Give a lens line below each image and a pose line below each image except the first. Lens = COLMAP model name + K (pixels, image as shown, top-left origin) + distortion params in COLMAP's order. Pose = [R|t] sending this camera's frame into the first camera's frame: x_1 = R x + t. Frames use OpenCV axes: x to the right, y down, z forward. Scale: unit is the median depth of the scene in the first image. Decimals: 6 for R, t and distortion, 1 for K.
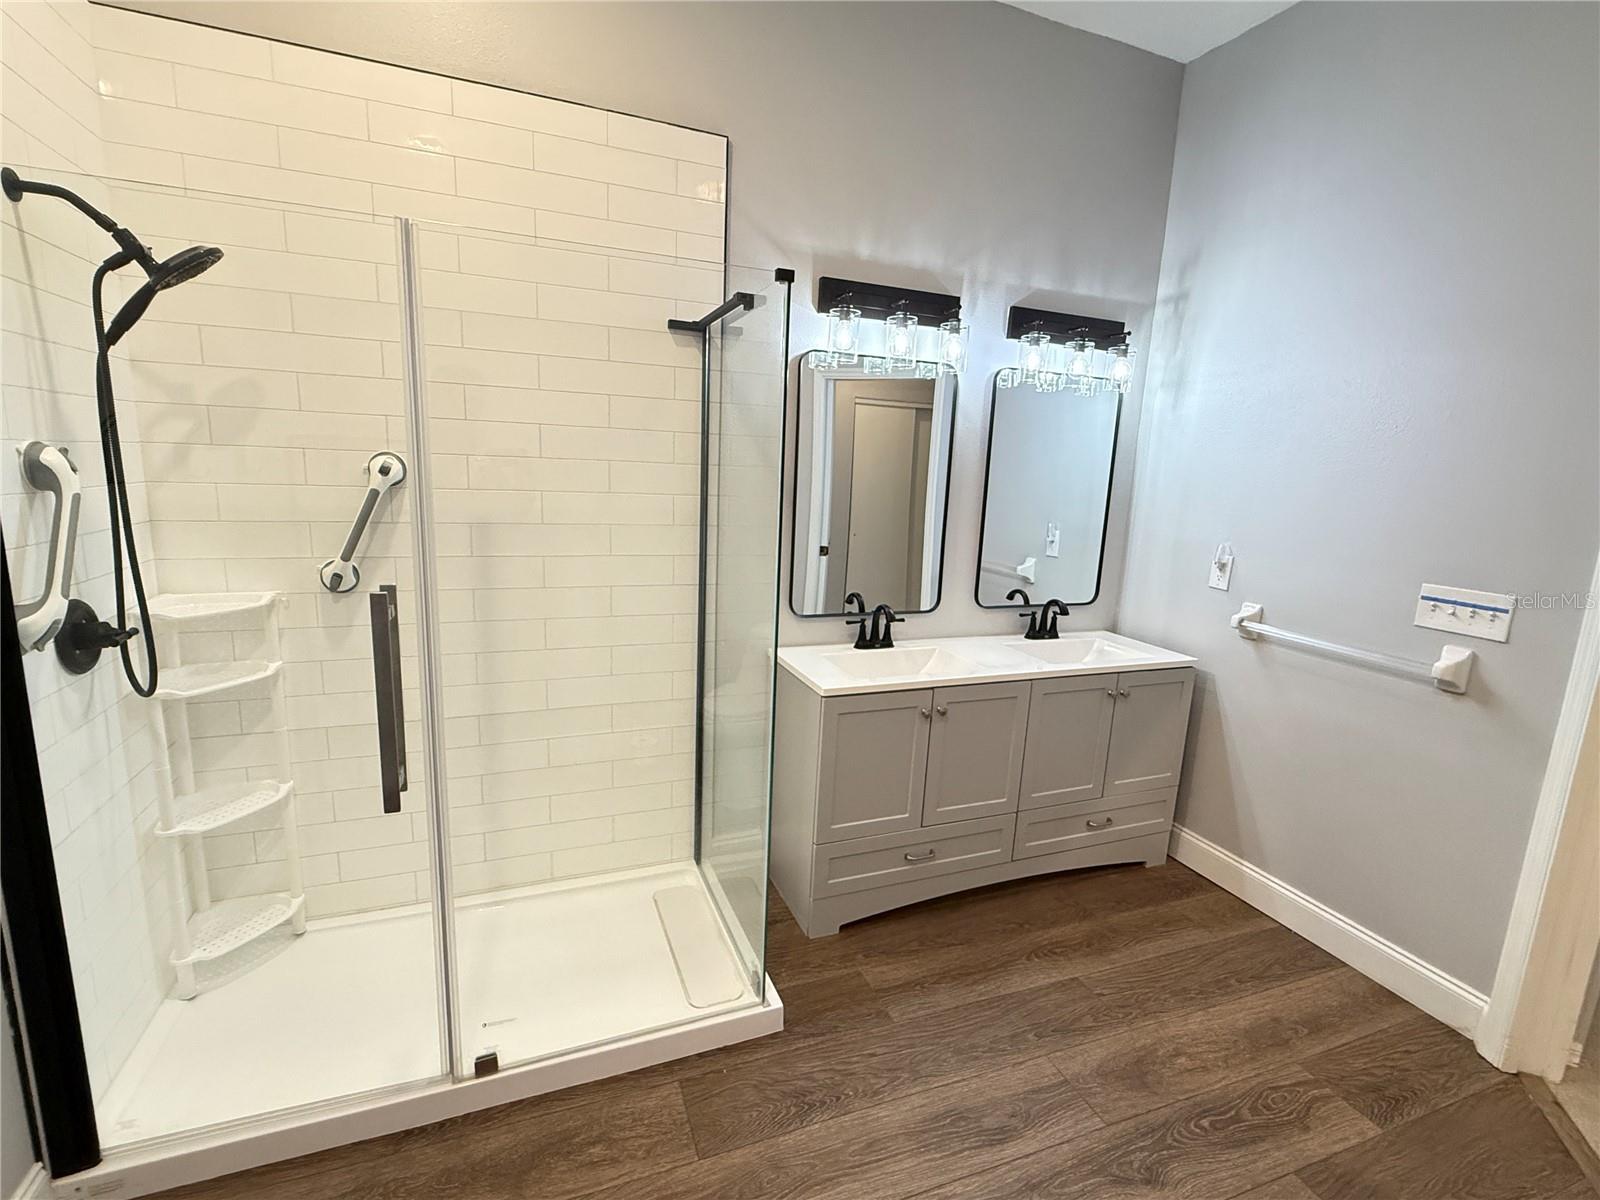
lens RADIAL K [[733.2, 0, 796.9], [0, 733.2, 602.9], [0, 0, 1]] dist [0.000279, 0.000430]
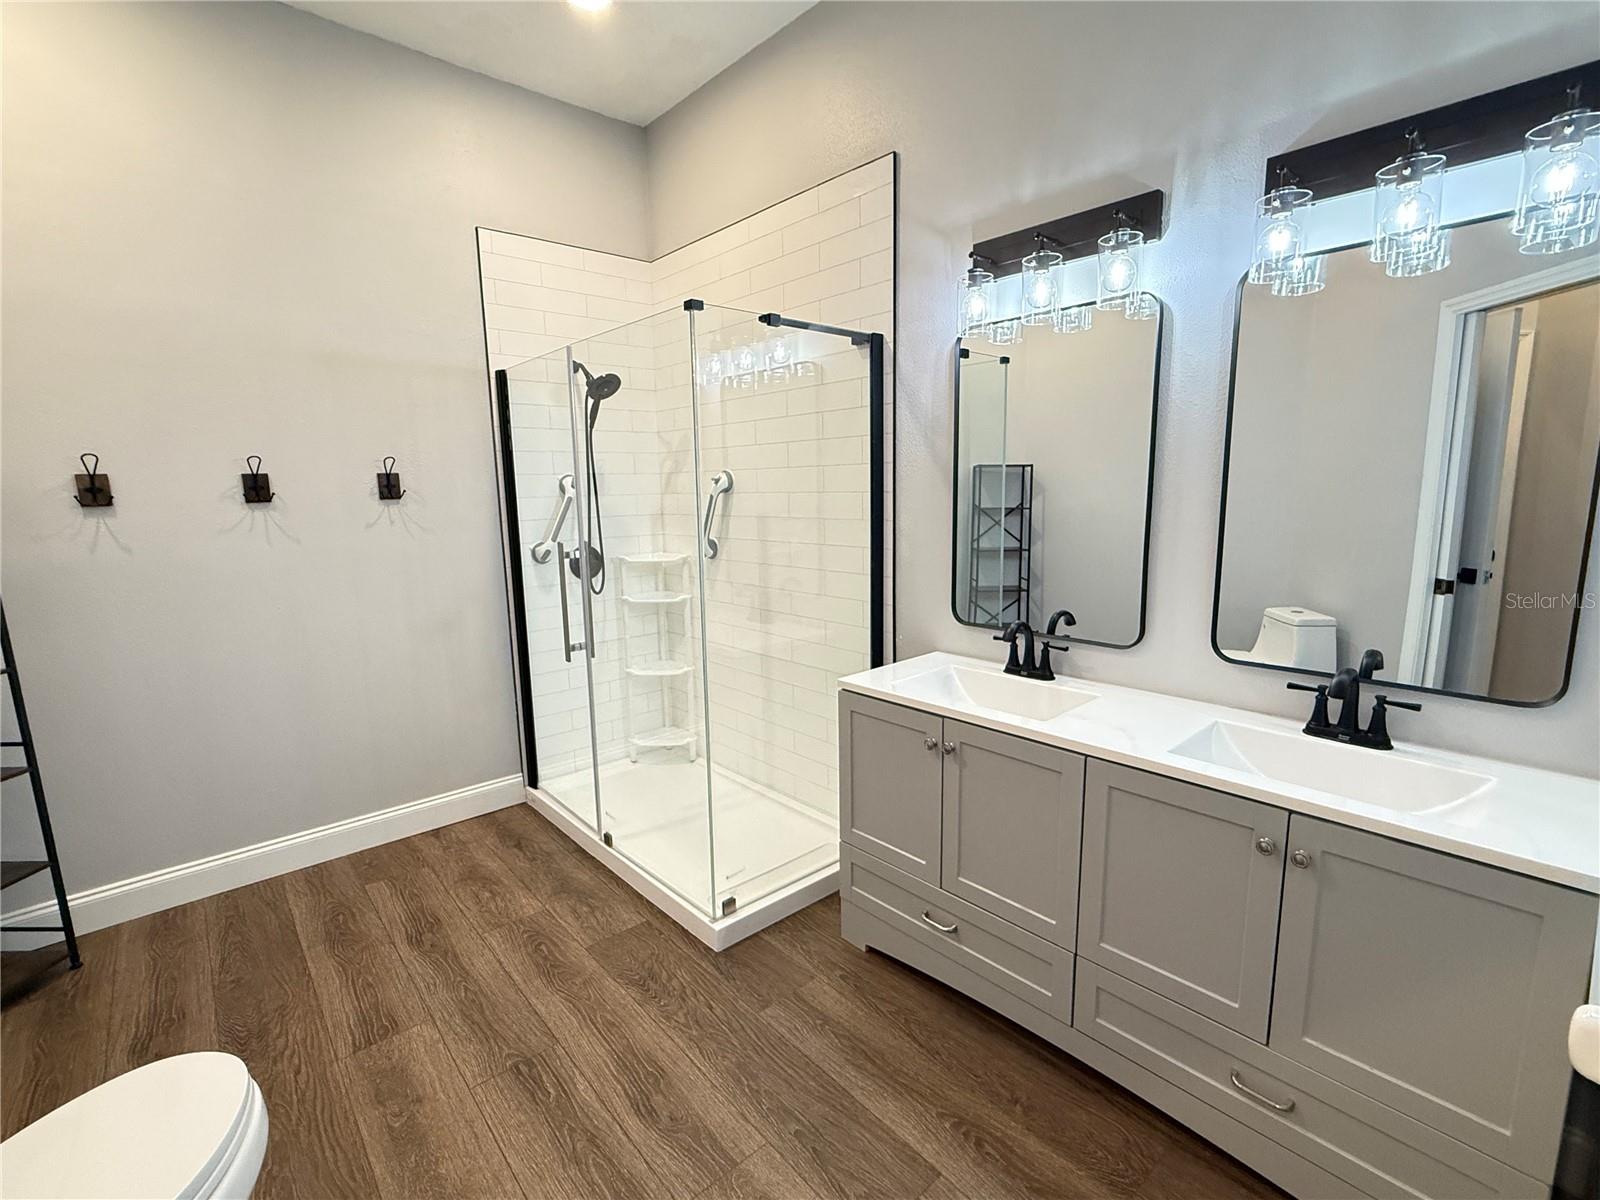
lens RADIAL K [[733.2, 0, 798.7], [0, 733.2, 601.5], [0, 0, 1]] dist [0.000279, 0.000430]
pose [[0.346192, 0.100574, -0.932757, 0.880865], [-0.140995, 0.988522, 0.054257, -0.031518], [0.927508, 0.112731, 0.356399, 0.552214]]
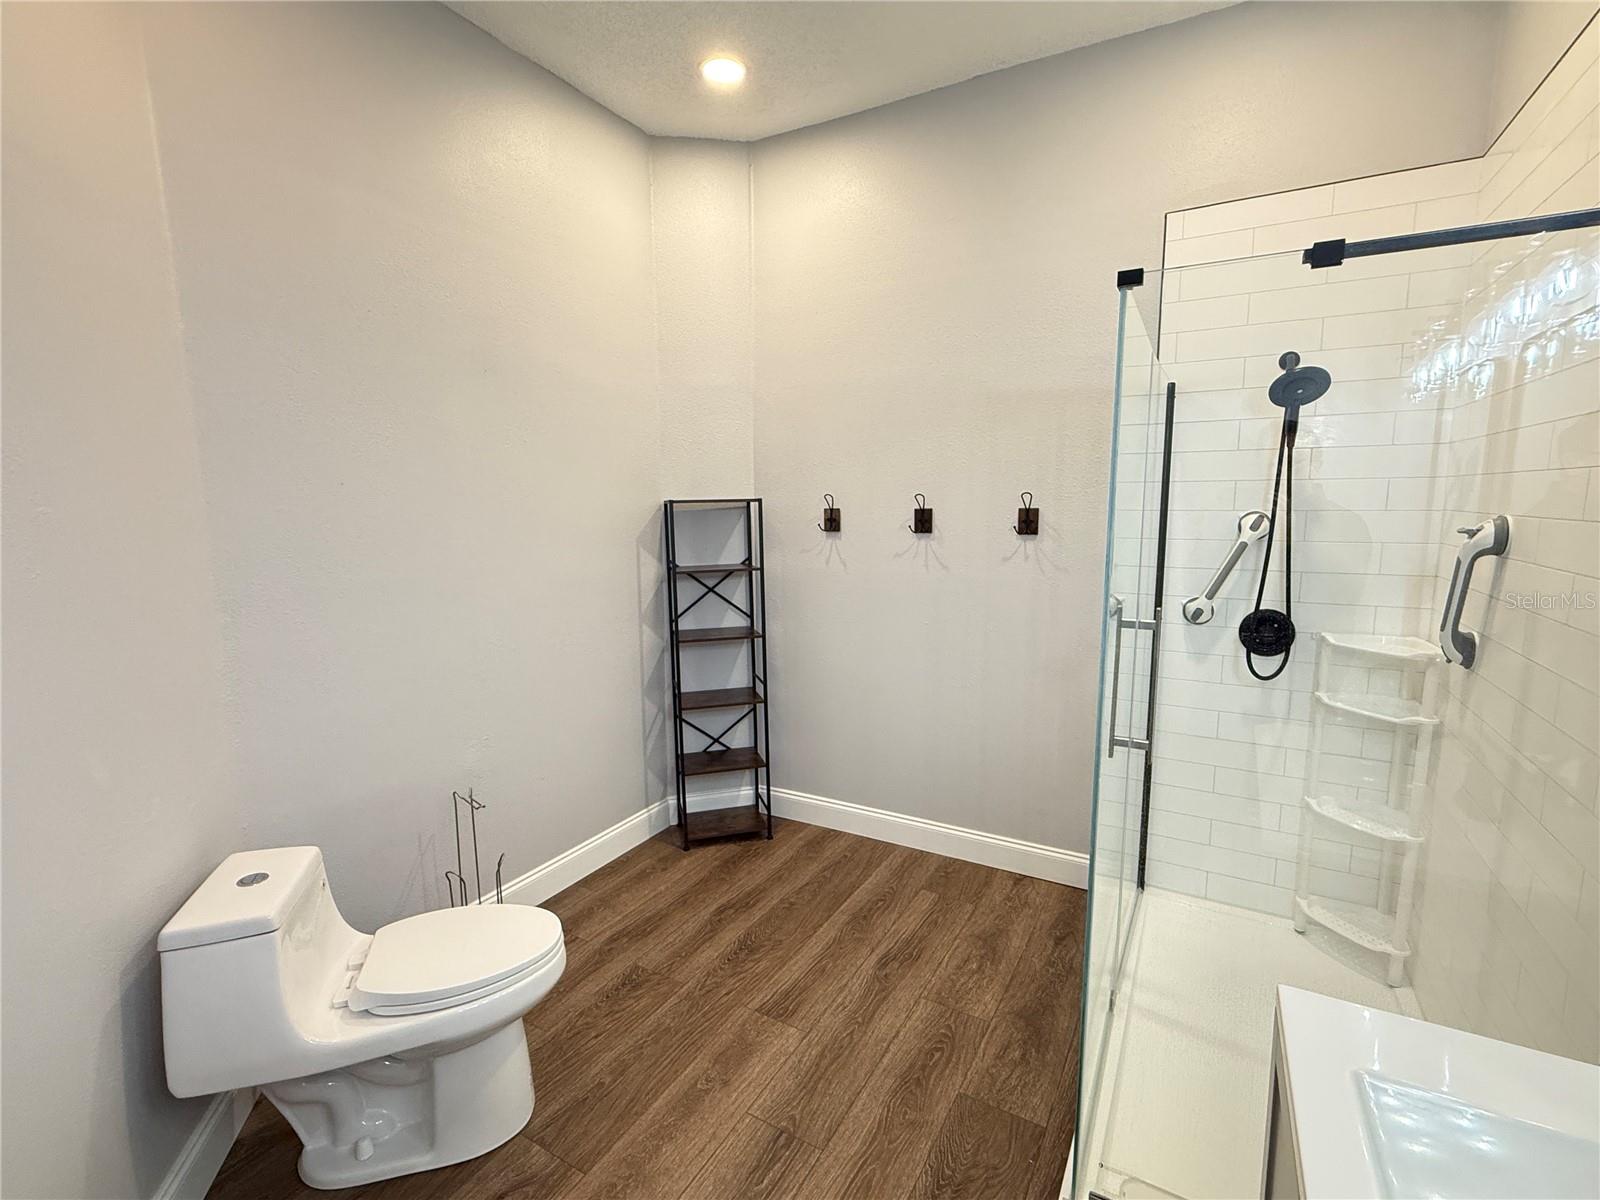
lens RADIAL K [[733.2, 0, 798.3], [0, 733.2, 598.9], [0, 0, 1]] dist [0.000279, 0.000430]
pose [[-0.774392, 0.053185, -0.630466, 0.538917], [-0.139924, 0.957392, 0.252631, -0.190700], [0.617040, 0.283853, -0.733955, 1.025720]]
